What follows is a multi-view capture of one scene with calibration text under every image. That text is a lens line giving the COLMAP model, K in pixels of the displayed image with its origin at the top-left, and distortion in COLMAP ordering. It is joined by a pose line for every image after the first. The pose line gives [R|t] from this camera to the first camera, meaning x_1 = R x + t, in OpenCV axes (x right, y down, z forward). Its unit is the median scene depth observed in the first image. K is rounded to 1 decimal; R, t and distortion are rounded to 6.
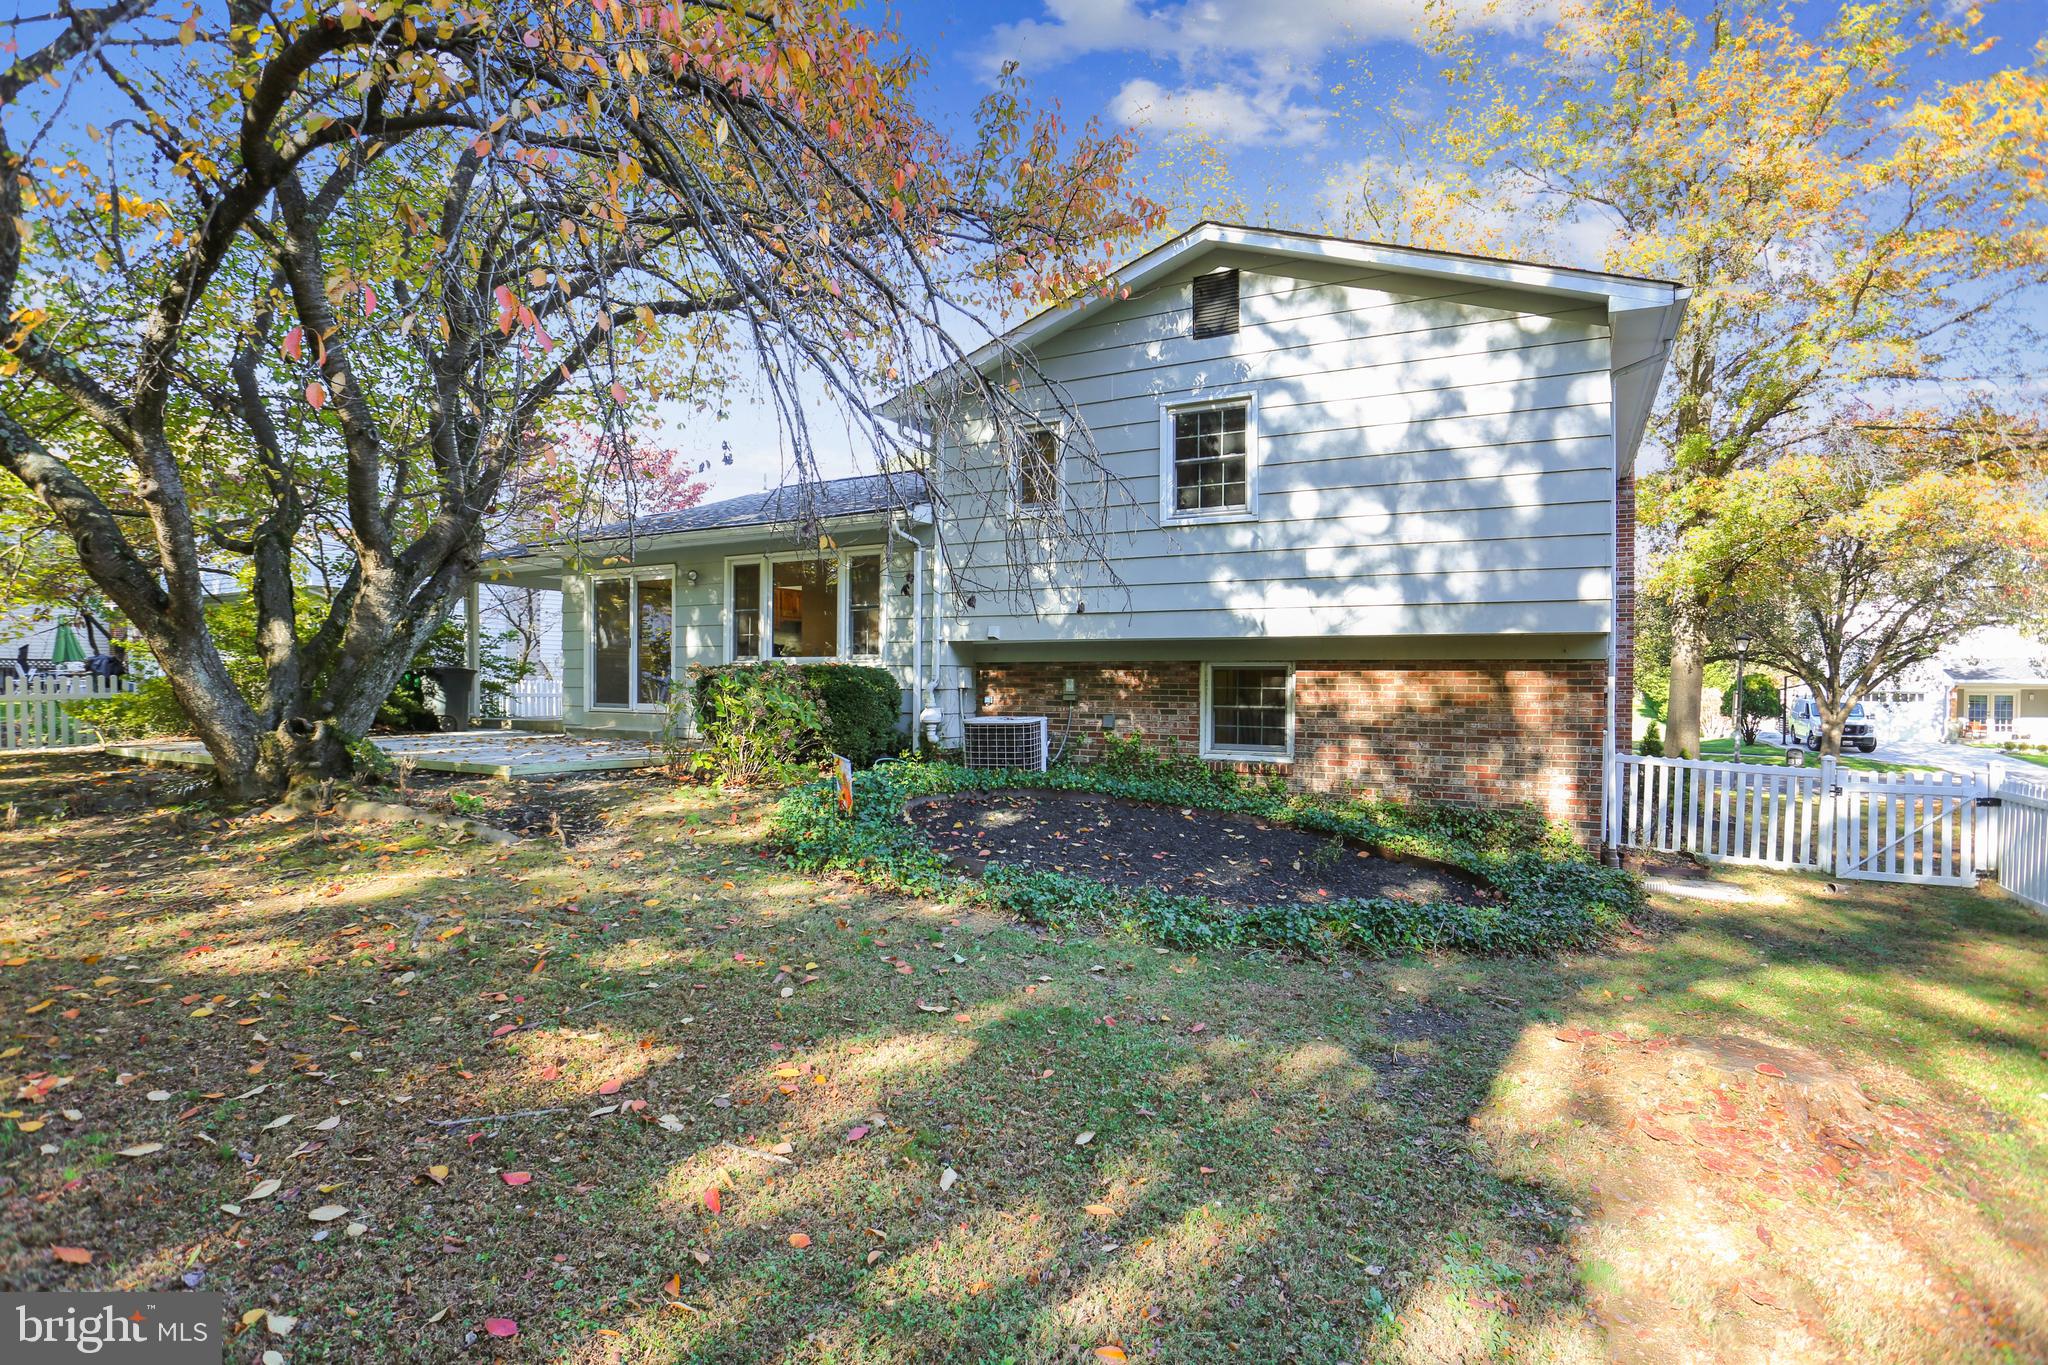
lens RADIAL K [[985.3, 0, 1020.9], [0, 985.3, 694.8], [0, 0, 1]] dist [-0.044862, 0.006955]
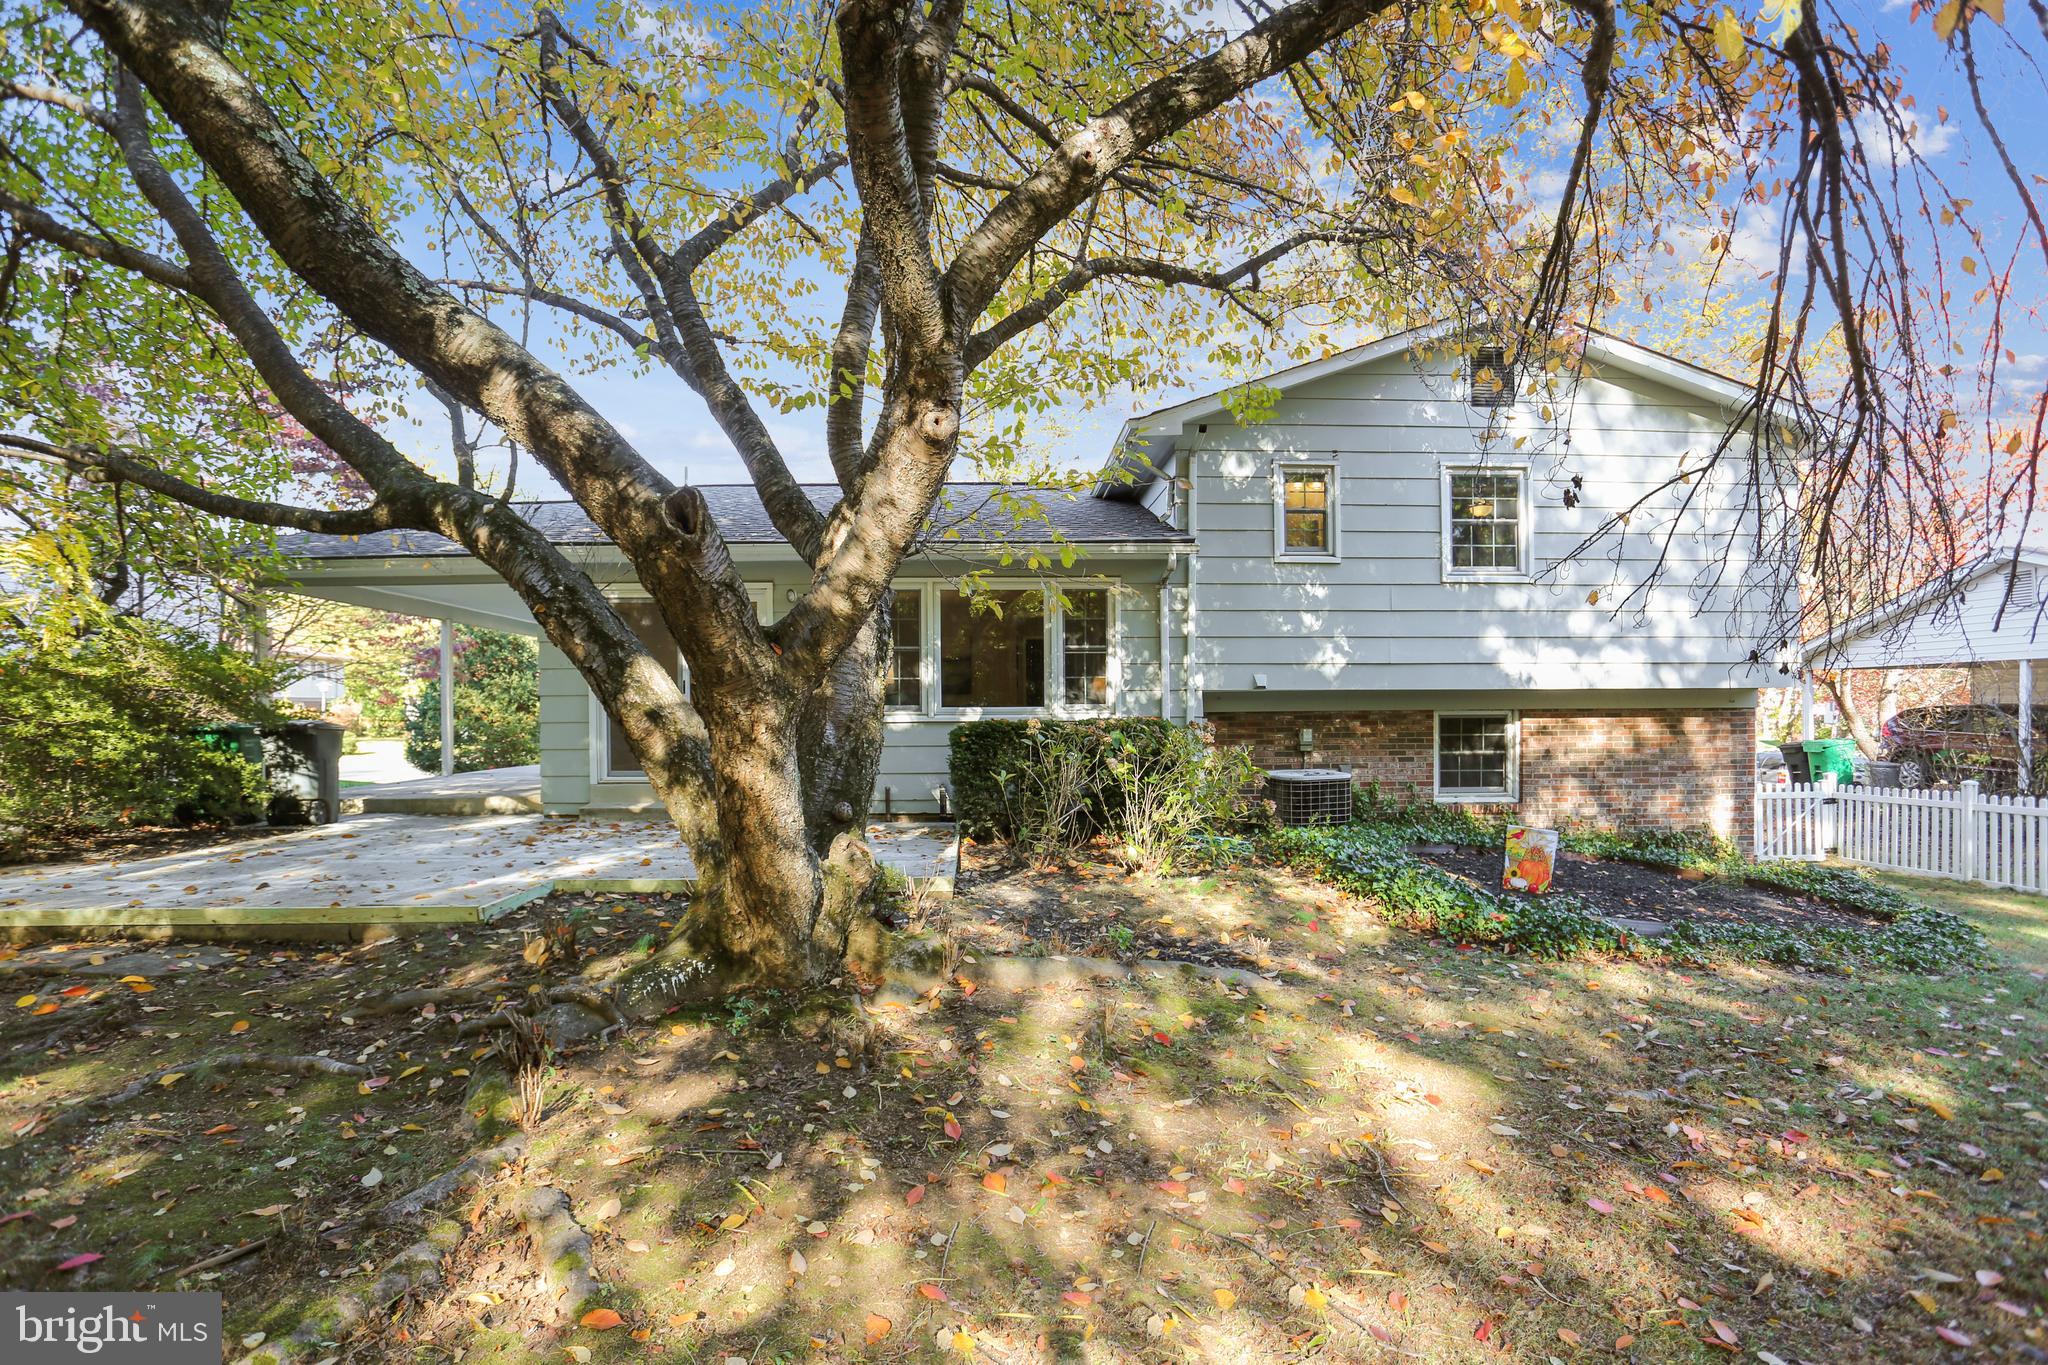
lens RADIAL K [[985.3, 0, 985.3], [0, 985.3, 739.0], [0, 0, 1]] dist [-0.044862, 0.006955]
pose [[0.875365, -0.027003, 0.482708, -0.783595], [0.019154, 0.999592, 0.021184, -0.037222], [-0.483084, -0.009298, 0.875525, 0.331942]]
